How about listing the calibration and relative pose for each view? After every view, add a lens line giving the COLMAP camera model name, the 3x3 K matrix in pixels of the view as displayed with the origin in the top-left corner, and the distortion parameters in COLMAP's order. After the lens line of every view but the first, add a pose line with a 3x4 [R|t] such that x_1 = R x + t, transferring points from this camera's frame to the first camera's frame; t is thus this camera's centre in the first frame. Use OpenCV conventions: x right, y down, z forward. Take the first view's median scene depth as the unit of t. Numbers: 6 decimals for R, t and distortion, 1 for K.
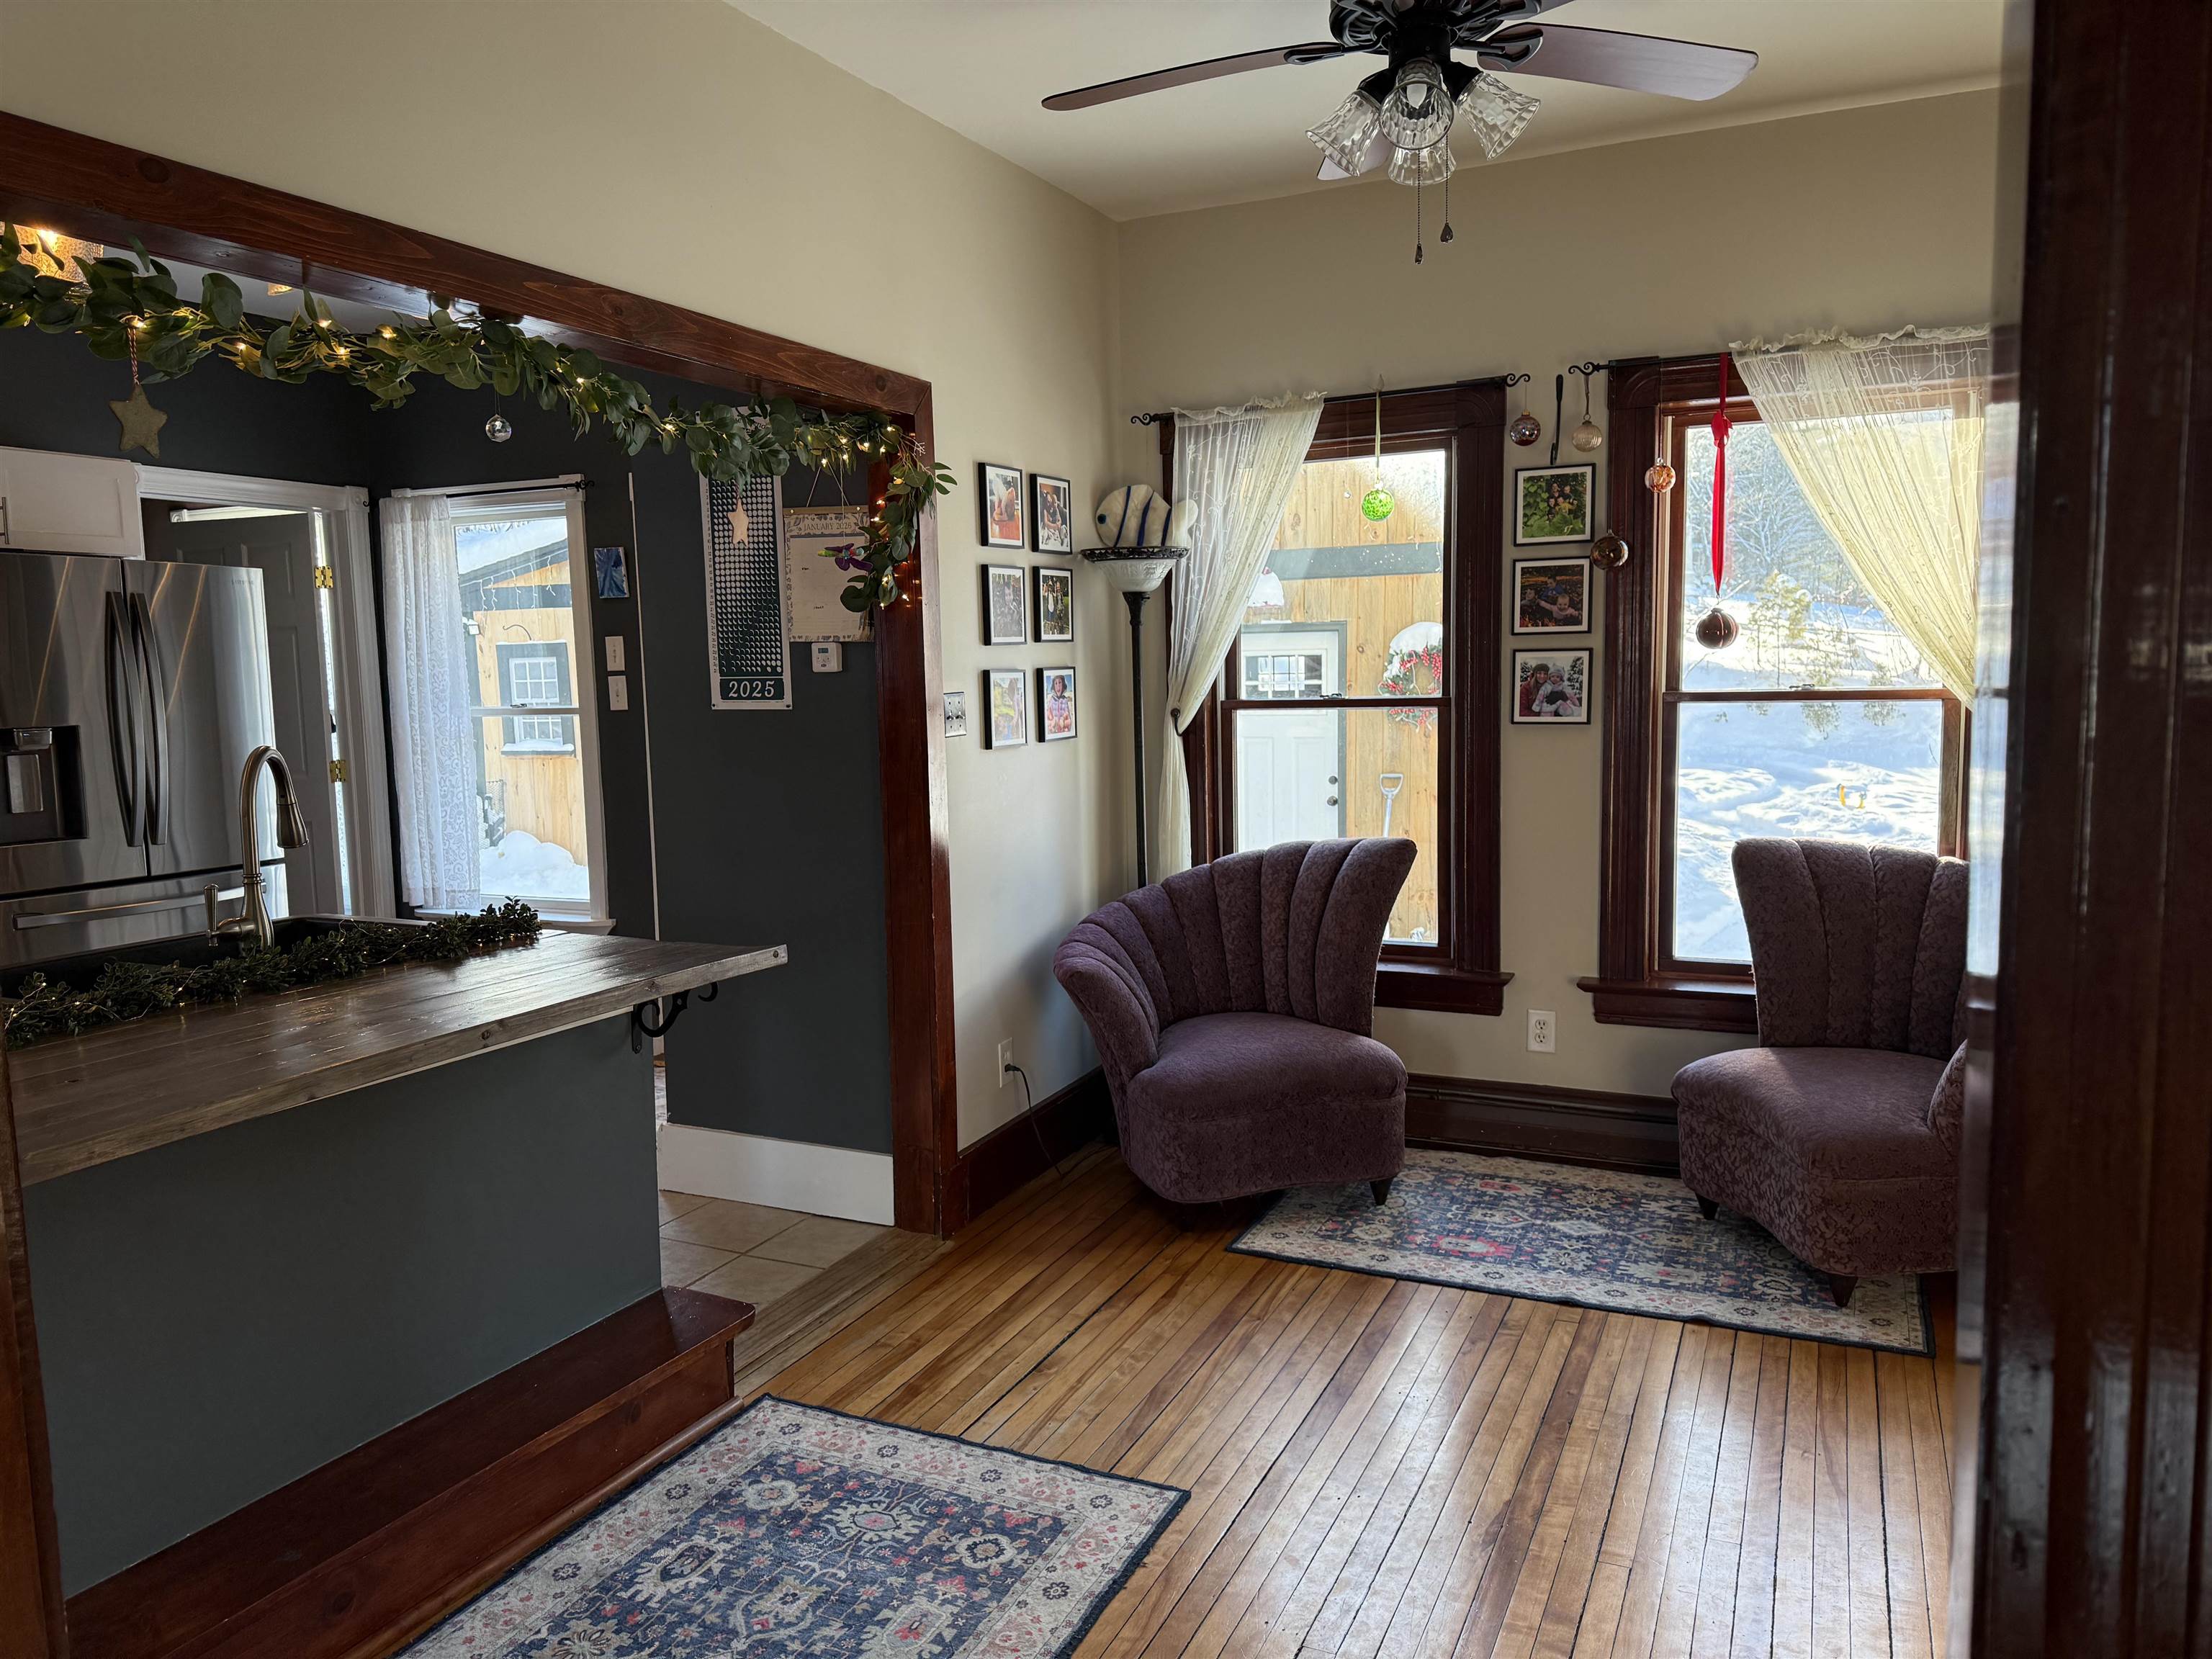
lens RADIAL K [[1538.9, 0, 1110.1], [0, 1538.9, 832.4], [0, 0, 1]] dist [0.184091, -0.361676]
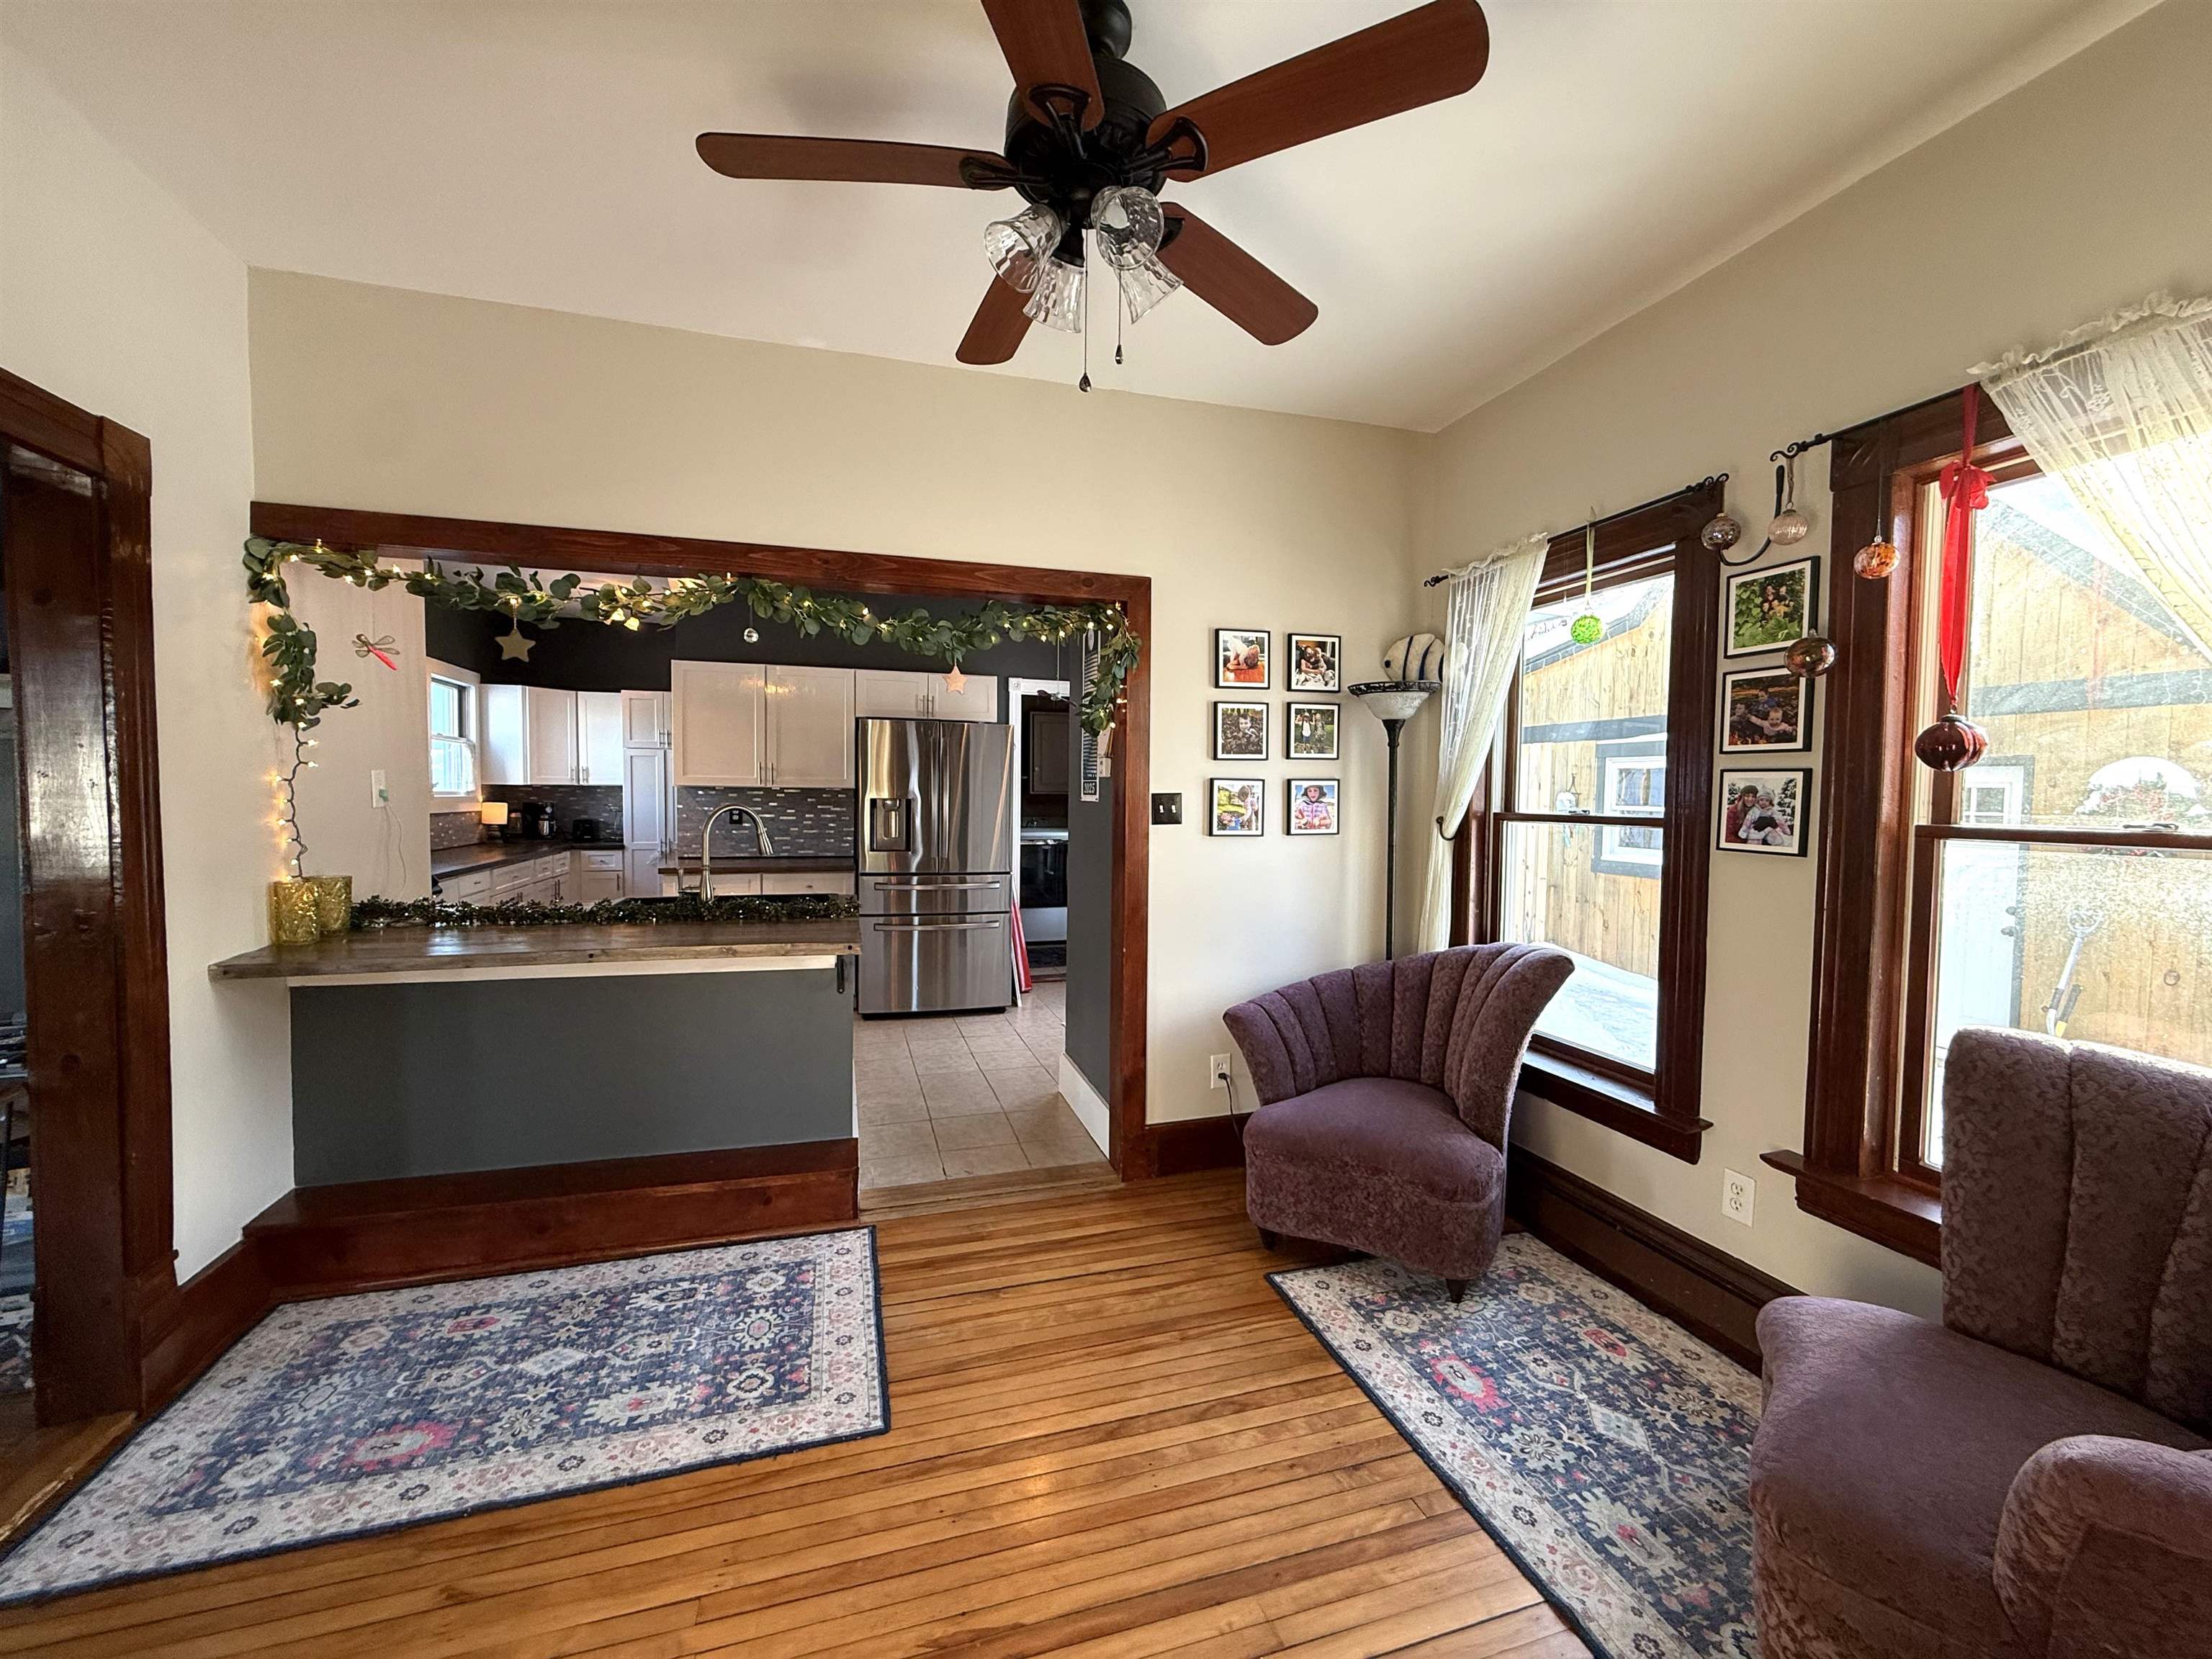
lens RADIAL K [[876.0, 0, 1106.0], [0, 876.0, 829.5], [0, 0, 1]] dist [0.000943, -0.000095]
pose [[0.665044, 0.060141, -0.744379, 0.442342], [-0.105354, 0.994339, -0.013790, -0.040211], [0.739335, 0.087594, 0.667615, 0.426315]]
